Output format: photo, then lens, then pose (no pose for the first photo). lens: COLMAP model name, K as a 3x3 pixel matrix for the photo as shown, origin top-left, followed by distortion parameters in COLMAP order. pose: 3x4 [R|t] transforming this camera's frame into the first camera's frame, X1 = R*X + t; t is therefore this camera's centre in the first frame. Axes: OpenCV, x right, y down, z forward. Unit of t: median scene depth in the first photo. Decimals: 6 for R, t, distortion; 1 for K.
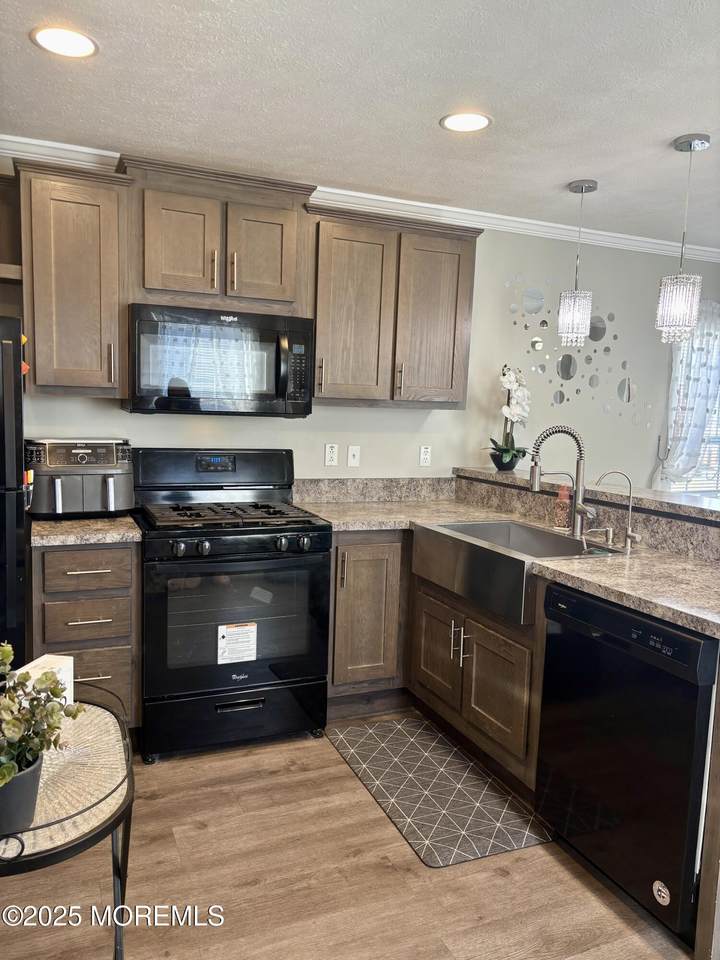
lens RADIAL K [[717.0, 0, 360.1], [0, 717.0, 481.8], [0, 0, 1]] dist [0.002523, 0.000172]
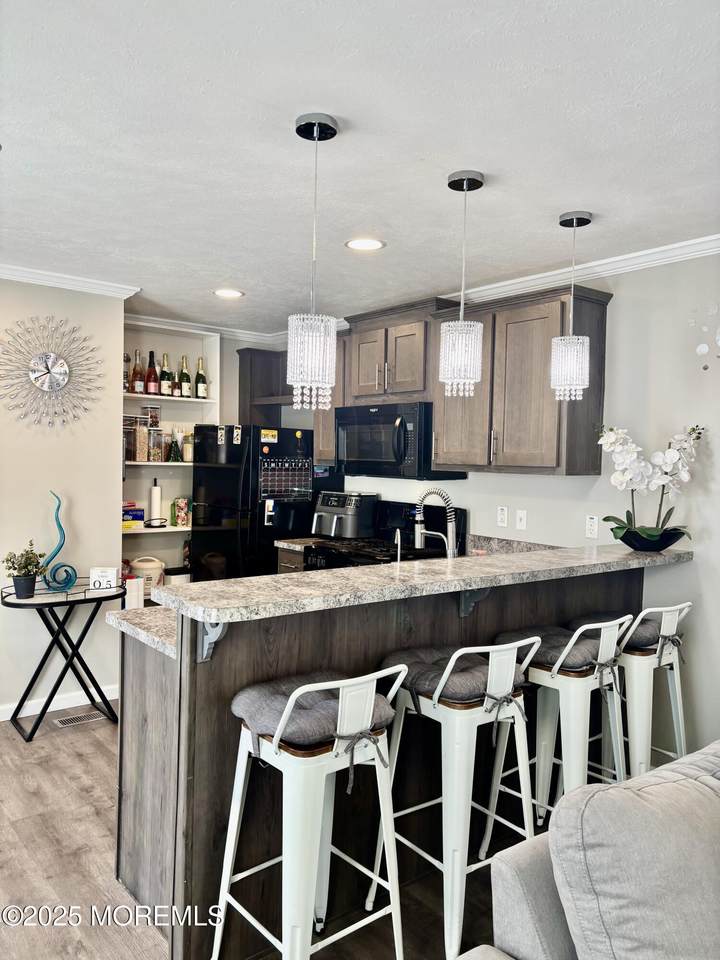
lens RADIAL K [[717.0, 0, 359.3], [0, 717.0, 479.0], [0, 0, 1]] dist [0.002523, 0.000172]
pose [[0.272562, 0.003091, -0.962133, 0.959836], [-0.122860, 0.991920, -0.031619, -0.033525], [0.954262, 0.126826, 0.270739, 0.492581]]
